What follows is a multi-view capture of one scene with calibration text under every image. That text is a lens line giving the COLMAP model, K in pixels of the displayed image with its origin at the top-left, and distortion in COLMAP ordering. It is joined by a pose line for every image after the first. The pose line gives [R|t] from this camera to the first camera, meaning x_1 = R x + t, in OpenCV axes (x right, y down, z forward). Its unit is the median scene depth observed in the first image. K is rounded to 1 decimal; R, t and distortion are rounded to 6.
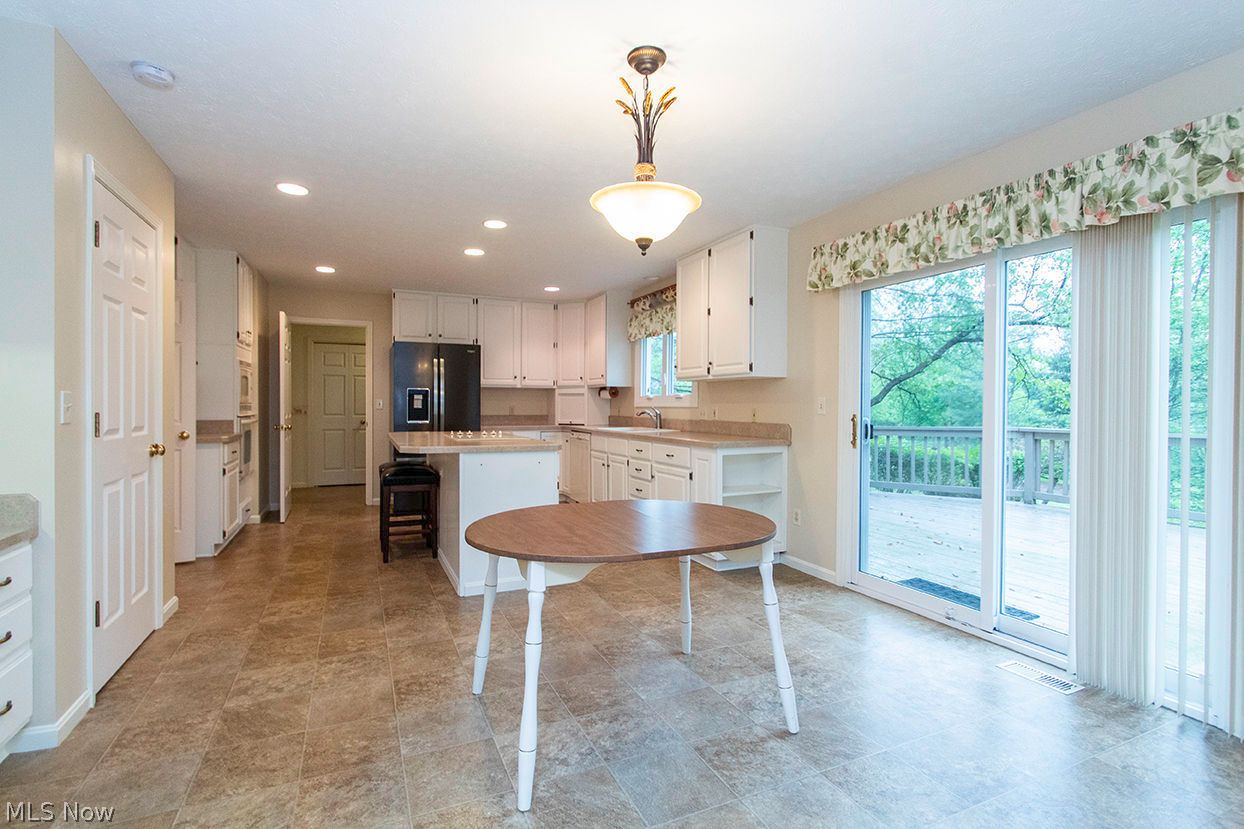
lens RADIAL K [[577.2, 0, 603.1], [0, 577.2, 398.0], [0, 0, 1]] dist [0.002060, 0.000994]
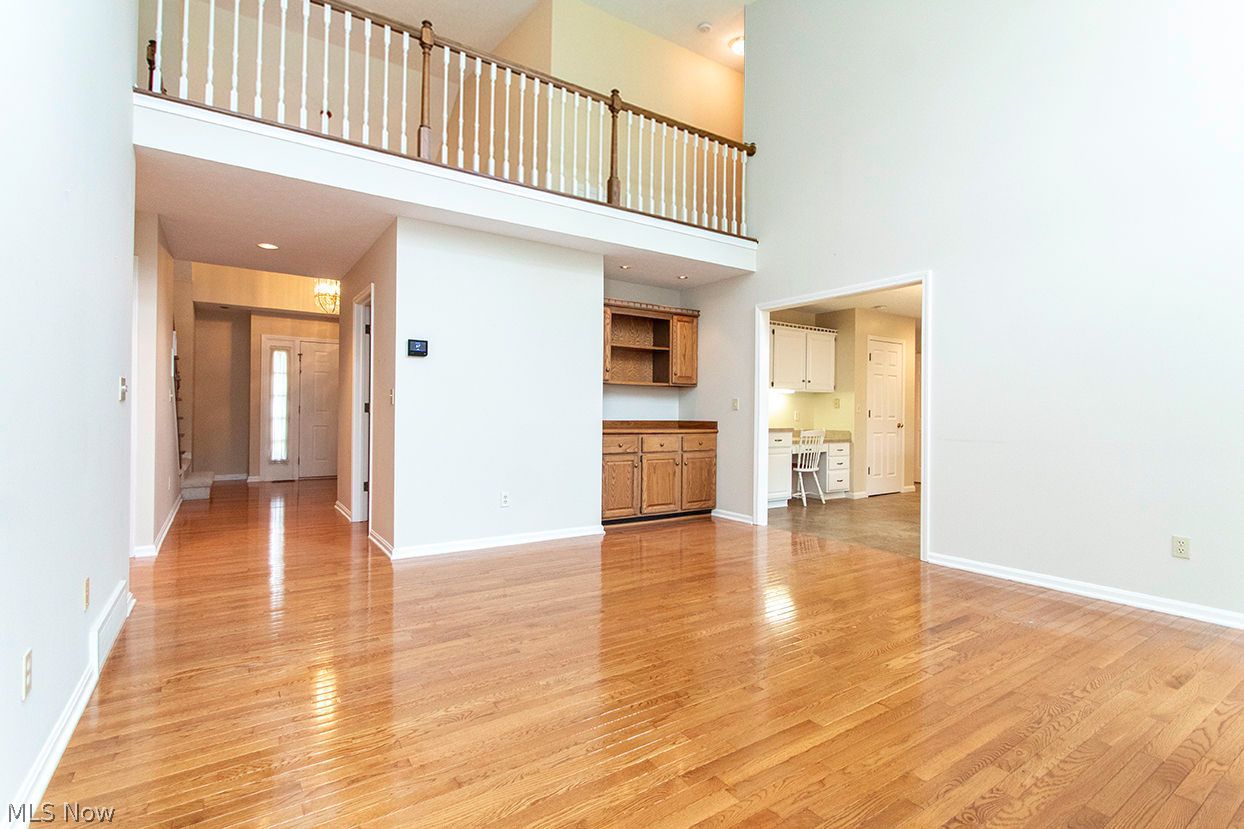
lens RADIAL K [[577.2, 0, 614.7], [0, 577.2, 409.7], [0, 0, 1]] dist [0.002060, 0.000994]
pose [[0.188910, -0.009279, -0.981951, 0.876742], [0.002535, 0.999957, -0.008962, 0.019709], [0.981991, -0.000796, 0.188925, -0.442429]]
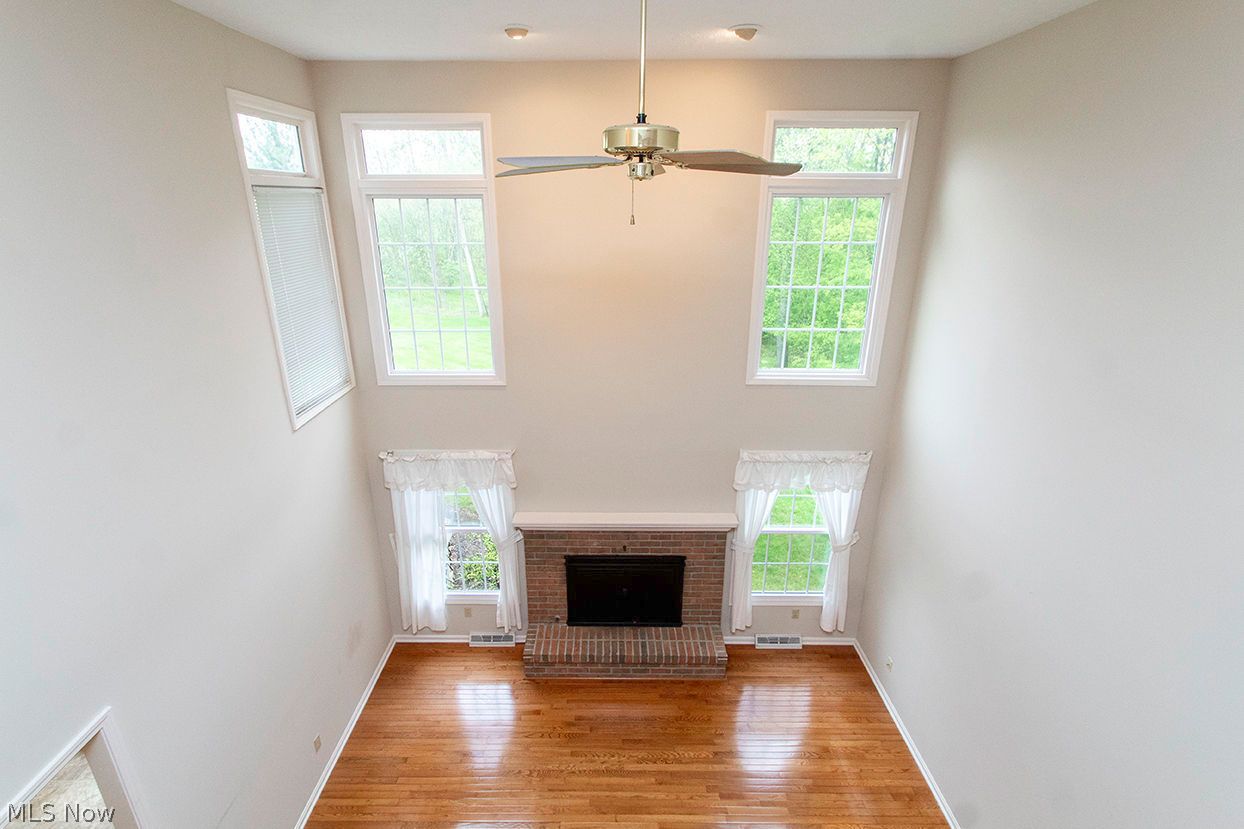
lens RADIAL K [[577.2, 0, 611.9], [0, 577.2, 404.9], [0, 0, 1]] dist [0.002060, 0.000994]
pose [[0.398962, -0.301804, 0.865878, 0.041433], [0.002777, 0.944677, 0.327990, -0.551906], [-0.916963, -0.128451, 0.377728, -0.410447]]
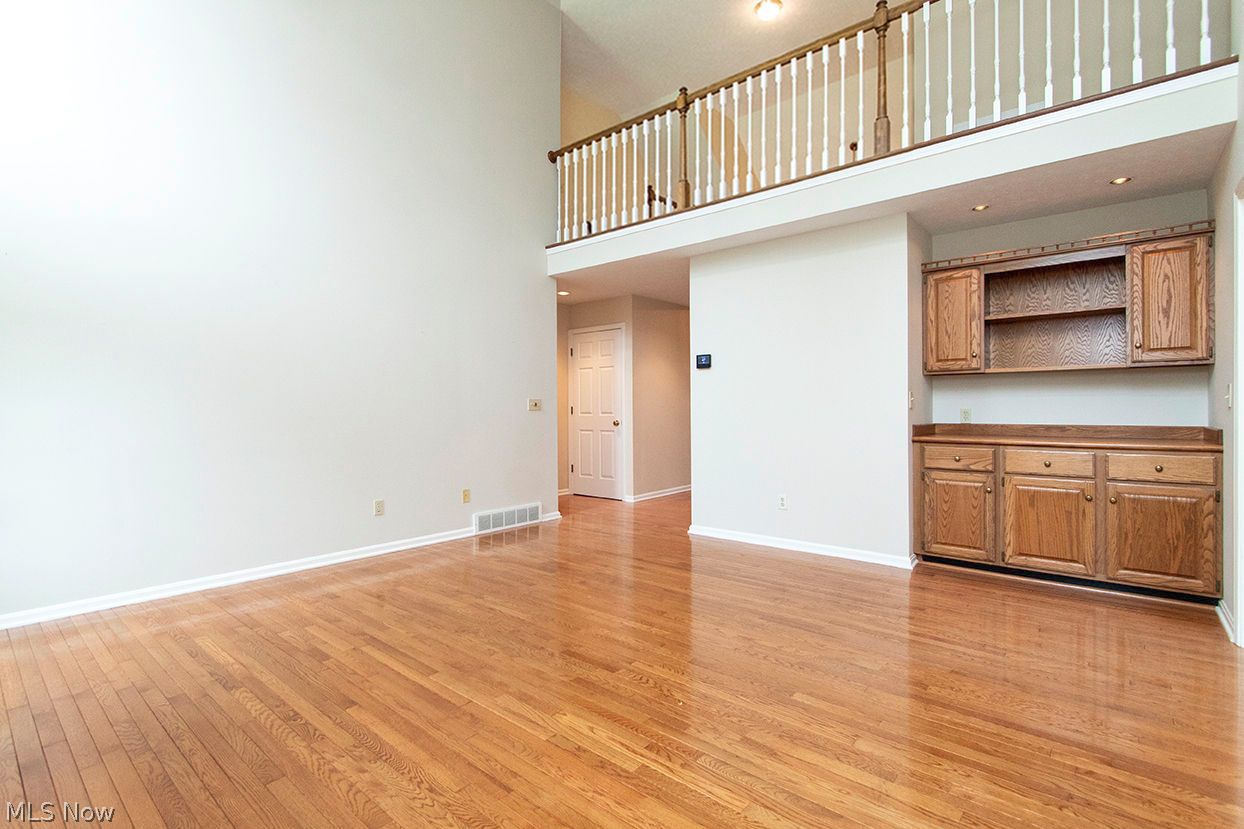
lens RADIAL K [[577.2, 0, 609.3], [0, 577.2, 417.9], [0, 0, 1]] dist [0.002060, 0.000994]
pose [[-0.895470, 0.004695, -0.445097, 0.622848], [0.003852, 0.999989, 0.002799, 0.016792], [0.445105, 0.000792, -0.895478, 0.192521]]
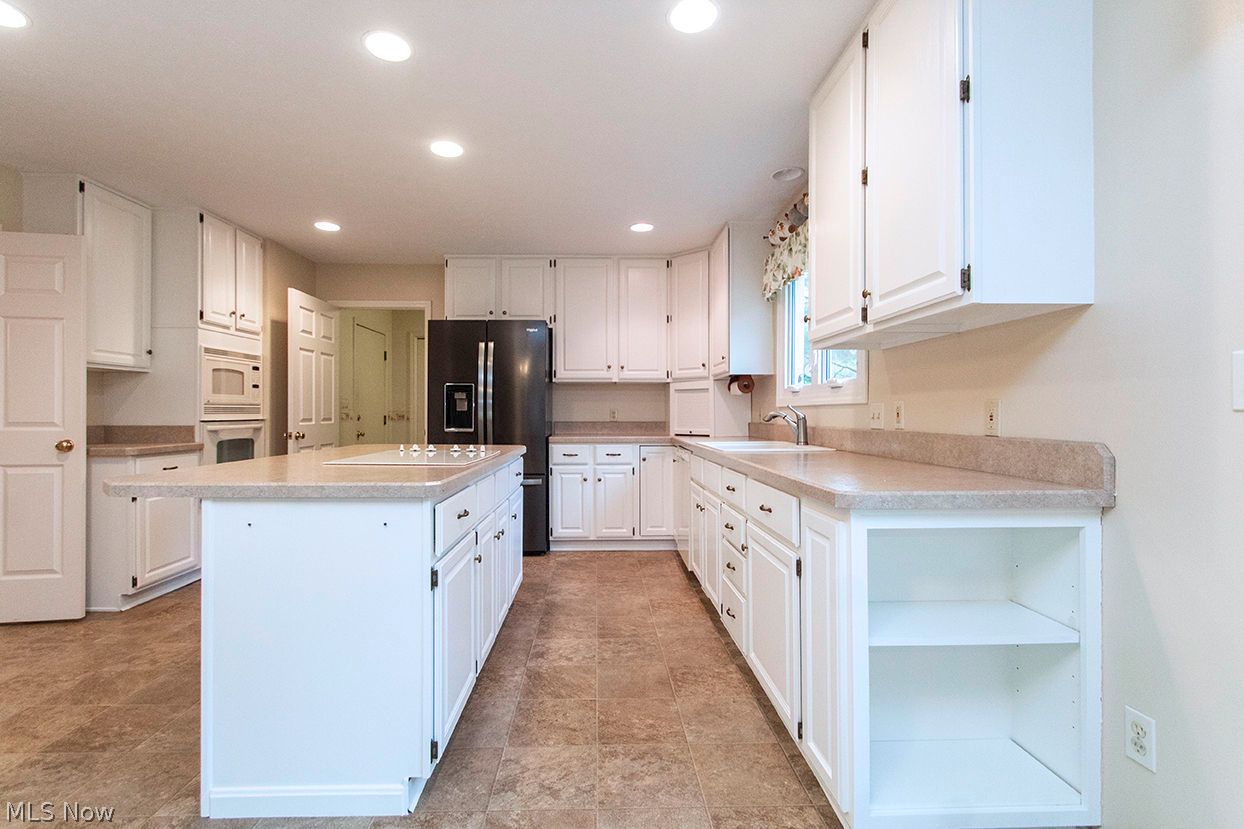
lens RADIAL K [[577.2, 0, 605.9], [0, 577.2, 405.4], [0, 0, 1]] dist [0.002060, 0.000994]
pose [[0.924902, -0.010041, -0.380073, 0.141041], [0.008638, 0.999948, -0.005396, 0.017947], [0.380107, 0.001708, 0.924941, 0.448260]]
